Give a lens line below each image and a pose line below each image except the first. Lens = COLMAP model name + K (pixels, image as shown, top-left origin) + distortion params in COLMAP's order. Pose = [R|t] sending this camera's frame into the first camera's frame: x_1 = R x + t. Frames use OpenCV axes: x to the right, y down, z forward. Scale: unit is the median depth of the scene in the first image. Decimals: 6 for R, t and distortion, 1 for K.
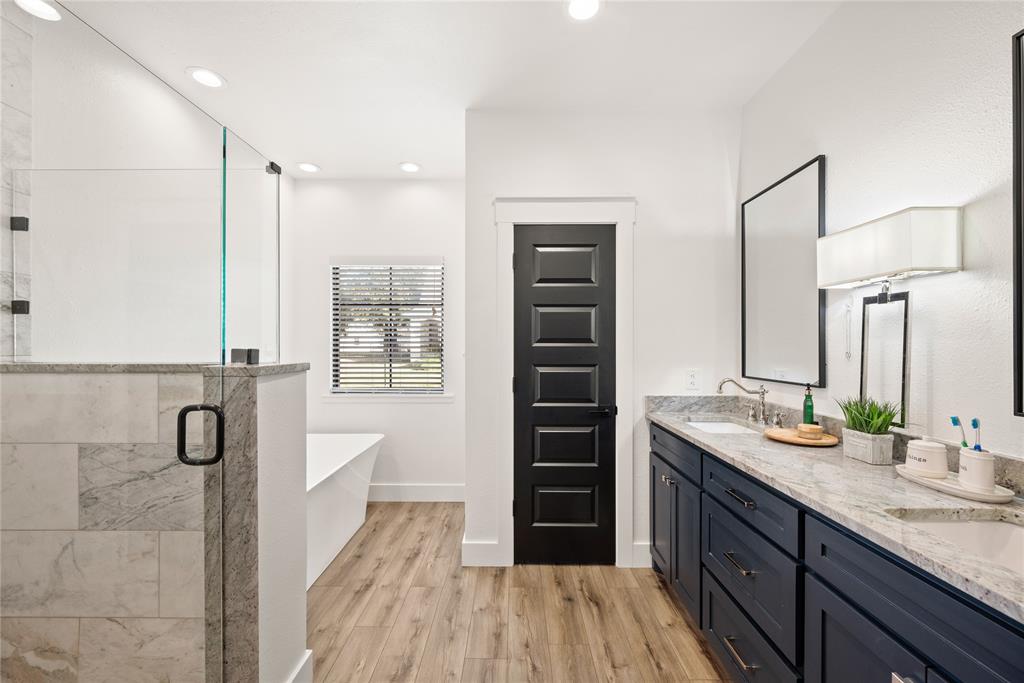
lens RADIAL K [[406.6, 0, 512.0], [0, 406.6, 341.5], [0, 0, 1]] dist [-0.000399, -0.000114]
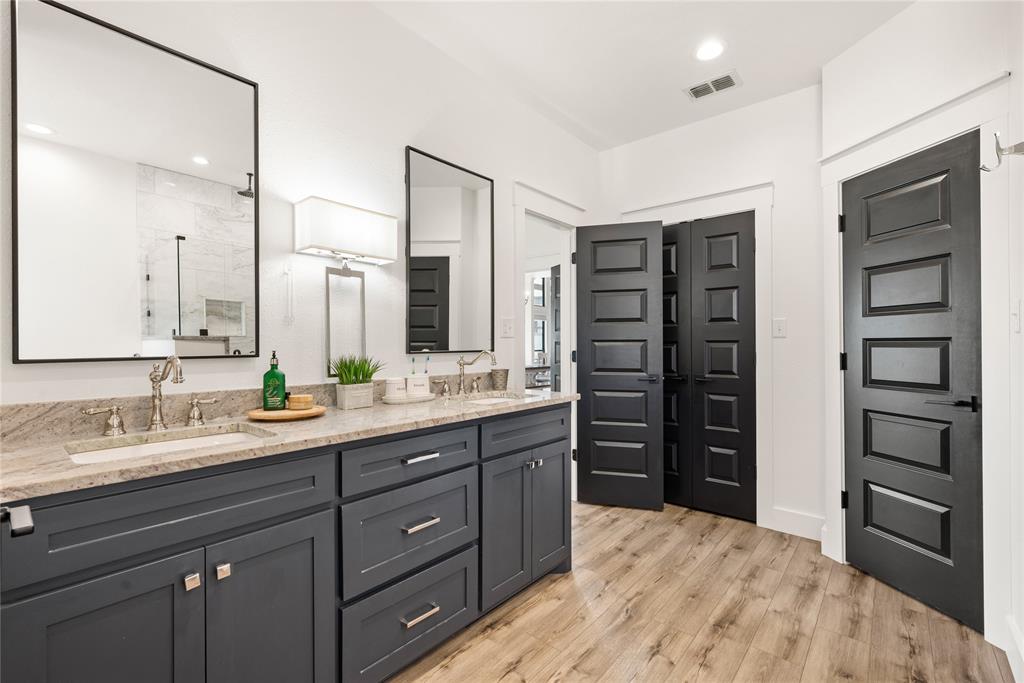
lens RADIAL K [[448.1, 0, 512.0], [0, 448.1, 341.5], [0, 0, 1]] dist [-0.000191, -0.000029]
pose [[-0.763137, 0.000626, 0.646237, -0.319483], [-0.005133, 0.999962, -0.007031, 0.105699], [-0.646217, -0.008683, -0.763104, 1.696399]]
